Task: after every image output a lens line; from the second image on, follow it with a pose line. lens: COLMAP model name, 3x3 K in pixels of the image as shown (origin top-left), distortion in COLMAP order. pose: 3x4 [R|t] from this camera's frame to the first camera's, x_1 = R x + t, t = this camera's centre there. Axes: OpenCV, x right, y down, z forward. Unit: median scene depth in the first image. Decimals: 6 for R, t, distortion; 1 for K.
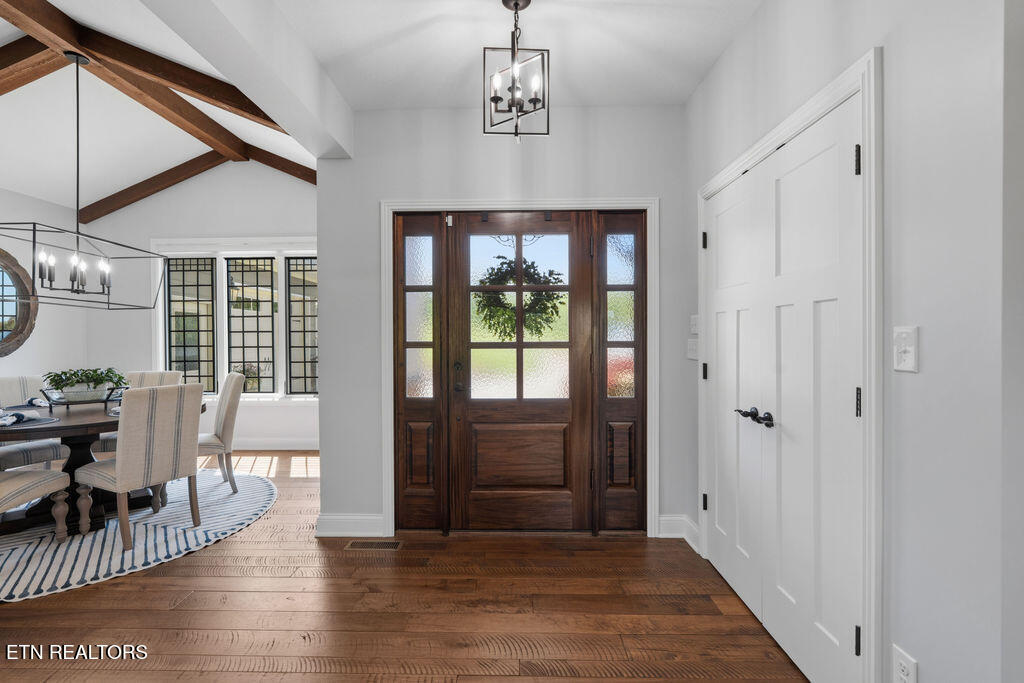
lens RADIAL K [[468.1, 0, 506.7], [0, 468.1, 343.2], [0, 0, 1]] dist [-0.005063, 0.001683]
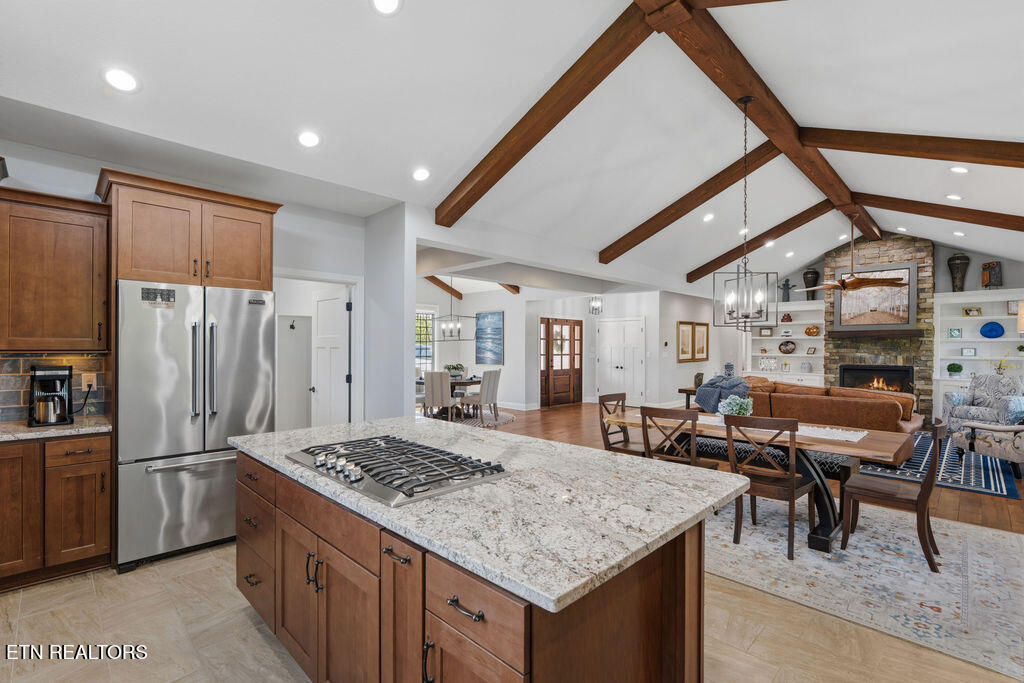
lens RADIAL K [[468.1, 0, 507.9], [0, 468.1, 348.4], [0, 0, 1]] dist [-0.005063, 0.001683]
pose [[0.699174, 0.004145, 0.714939, -2.929136], [0.003736, 0.999948, -0.009452, -0.013238], [-0.714941, 0.009280, 0.699123, -1.306891]]
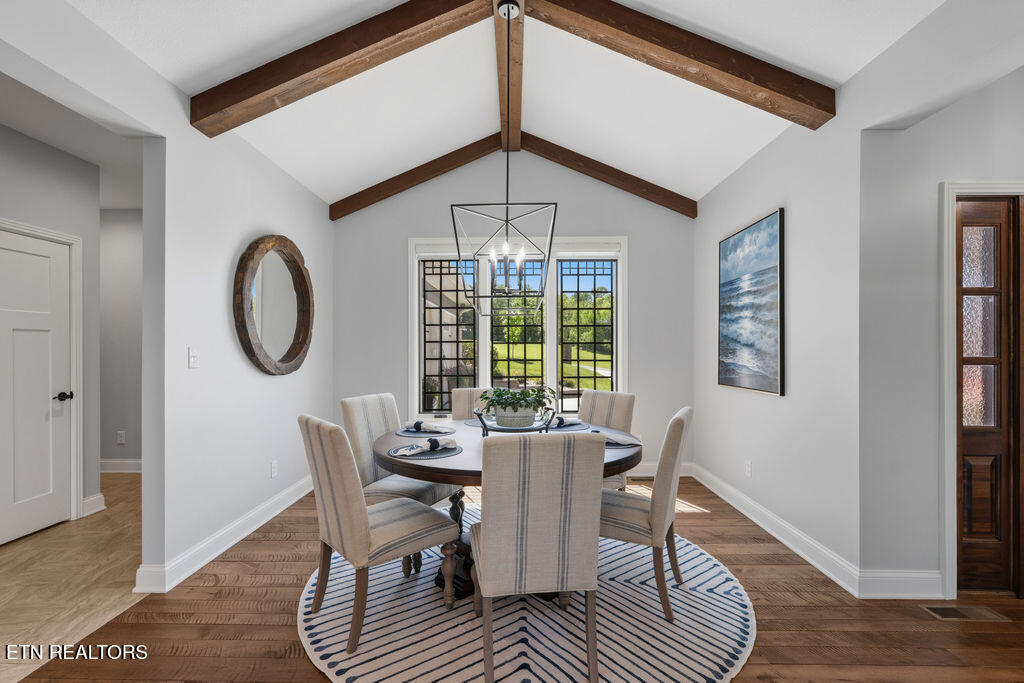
lens RADIAL K [[468.1, 0, 516.6], [0, 468.1, 348.5], [0, 0, 1]] dist [-0.005063, 0.001683]
pose [[0.999932, 0.000947, 0.011590, -1.020256], [-0.000996, 0.999991, 0.004197, -0.029346], [-0.011586, -0.004209, 0.999924, 0.182922]]
